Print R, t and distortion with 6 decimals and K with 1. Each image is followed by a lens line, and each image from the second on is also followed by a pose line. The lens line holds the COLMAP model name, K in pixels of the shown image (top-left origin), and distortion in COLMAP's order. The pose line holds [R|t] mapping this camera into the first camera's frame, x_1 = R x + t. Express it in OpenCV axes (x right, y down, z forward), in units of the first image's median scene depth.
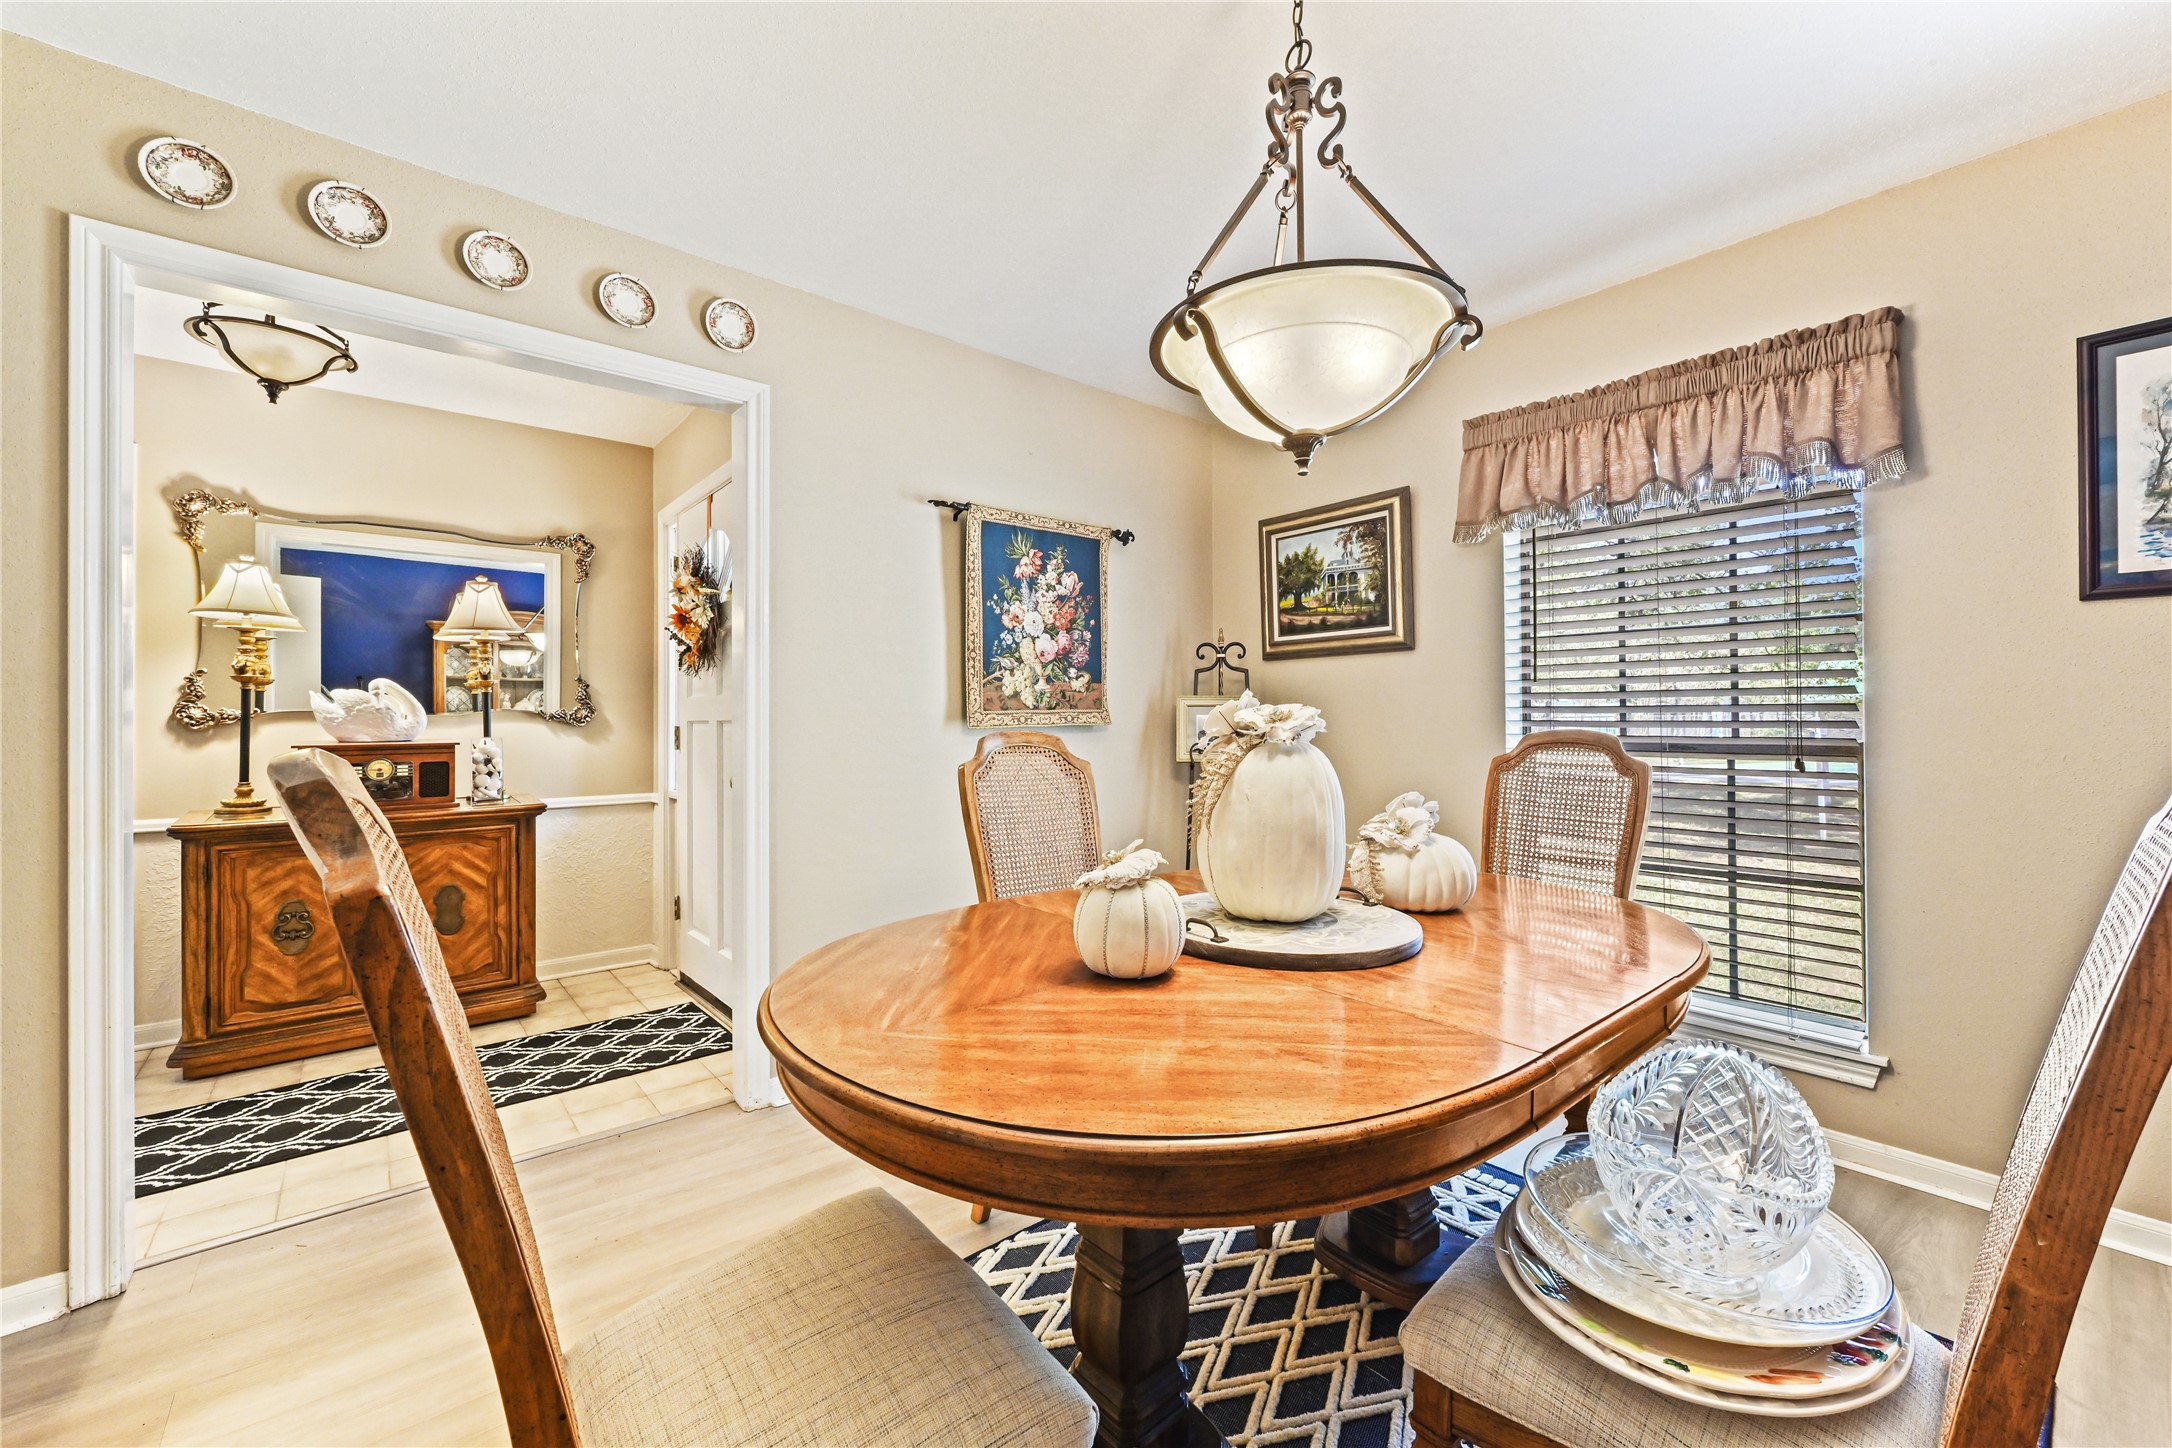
lens RADIAL K [[862.4, 0, 1087.6], [0, 862.4, 712.9], [0, 0, 1]] dist [0.002178, 0.000645]
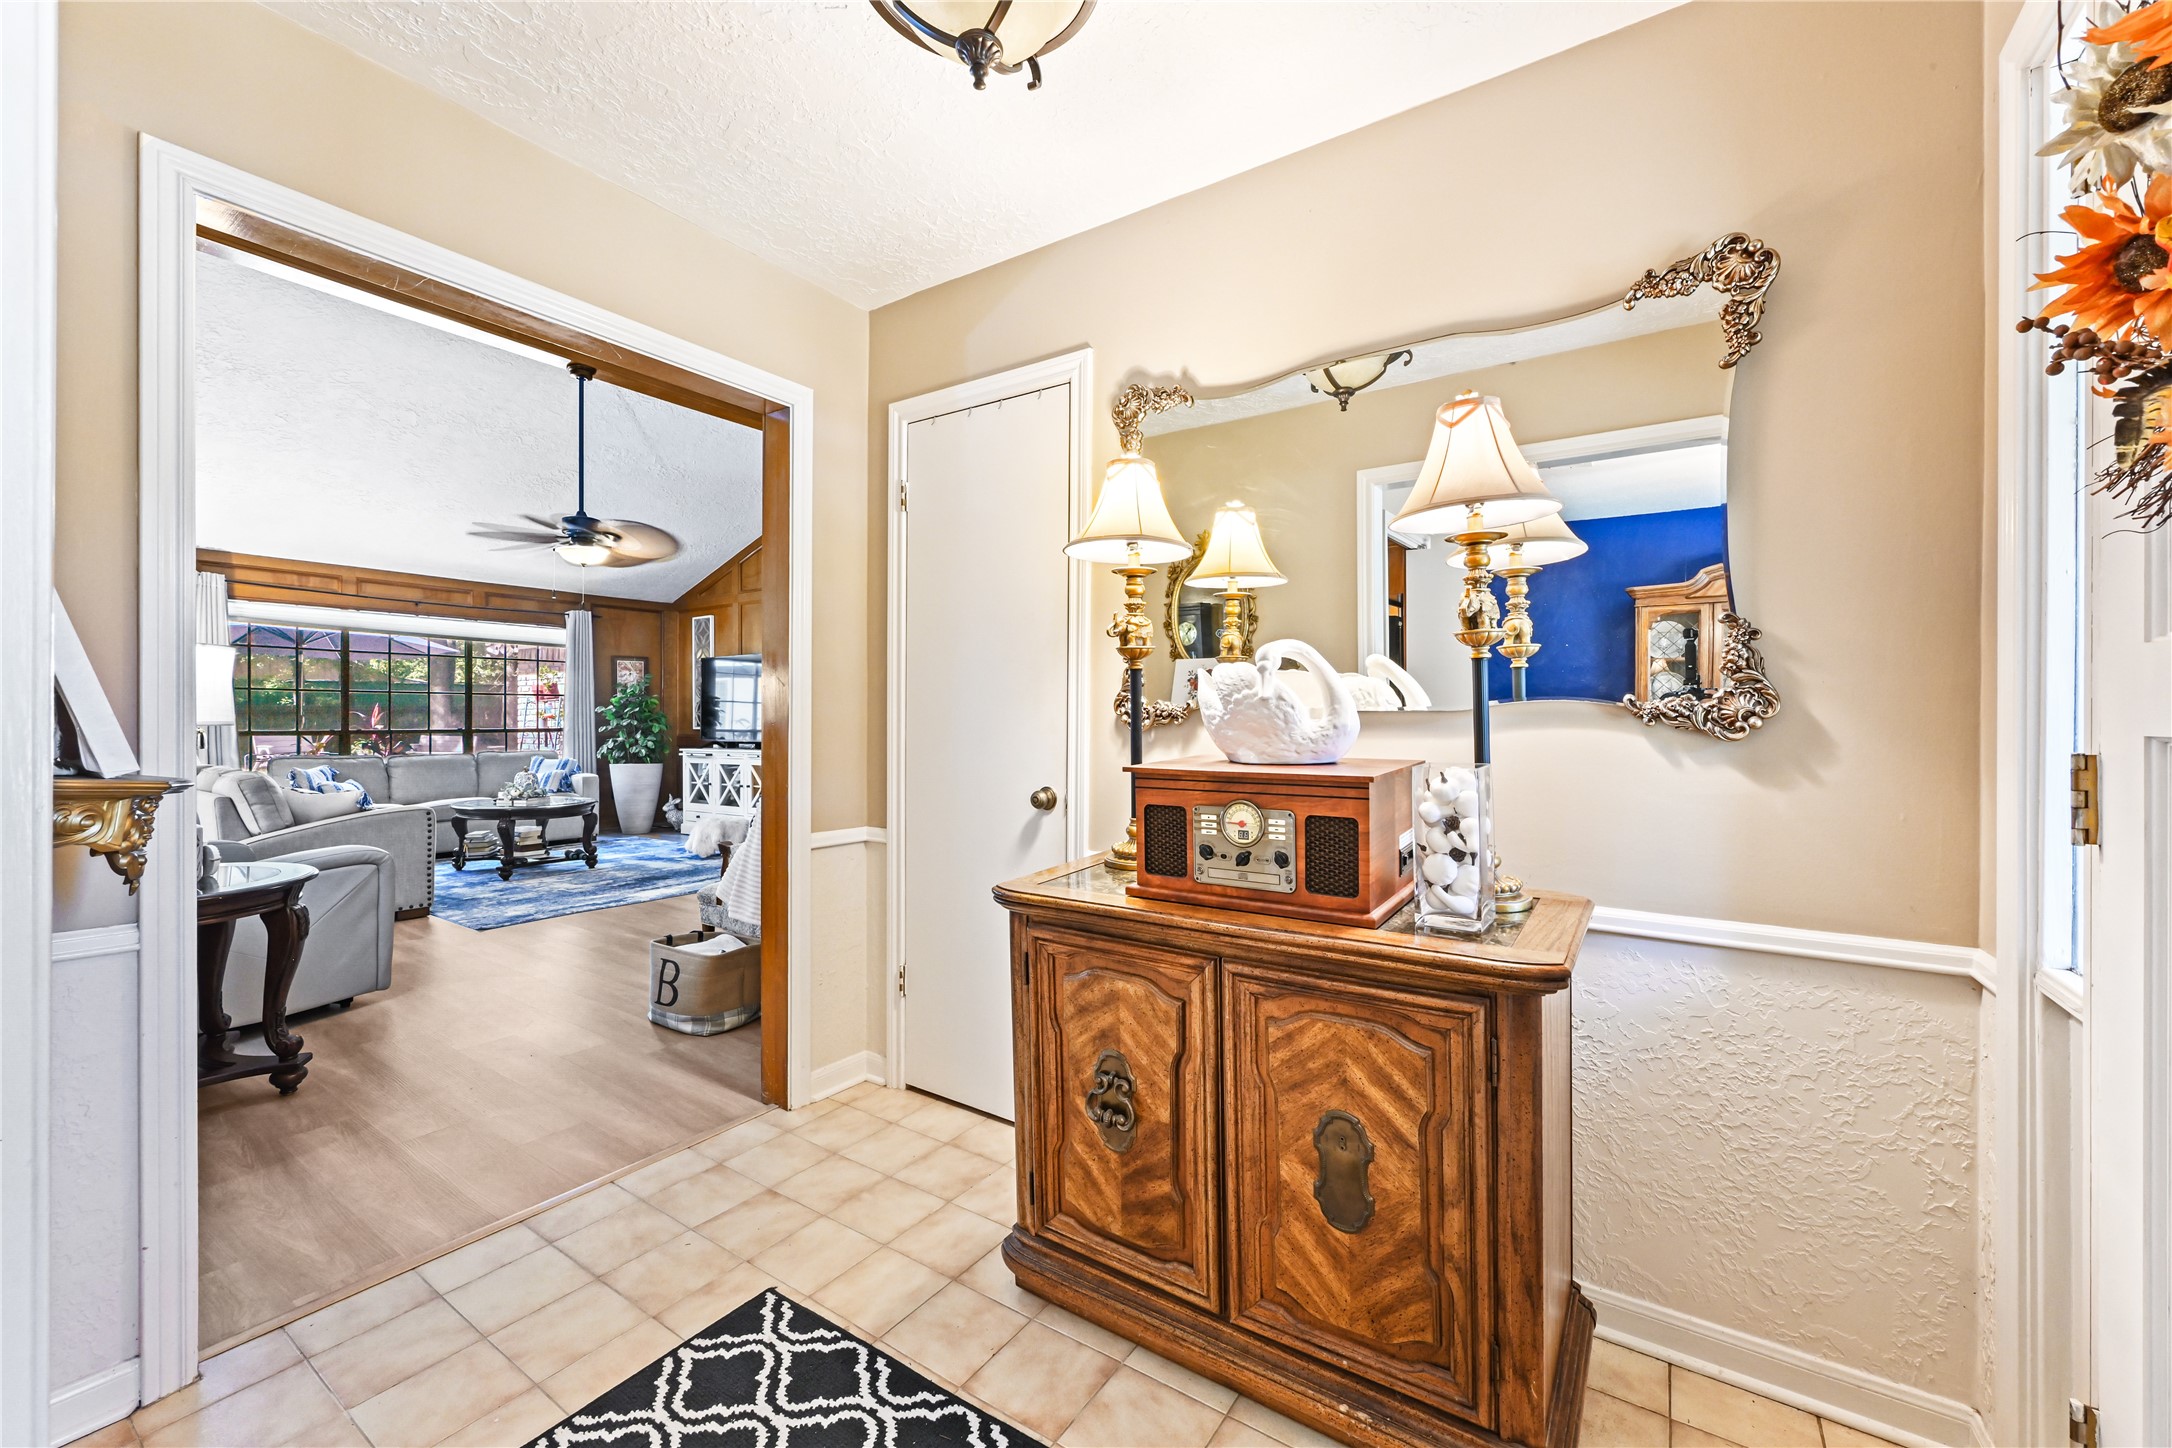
lens RADIAL K [[862.4, 0, 1087.6], [0, 862.4, 712.9], [0, 0, 1]] dist [0.002178, 0.000645]
pose [[0.279016, 0.005473, -0.960271, -0.363855], [0.002273, 0.999977, 0.006360, 0.000380], [0.960284, -0.003957, 0.278997, 0.750965]]
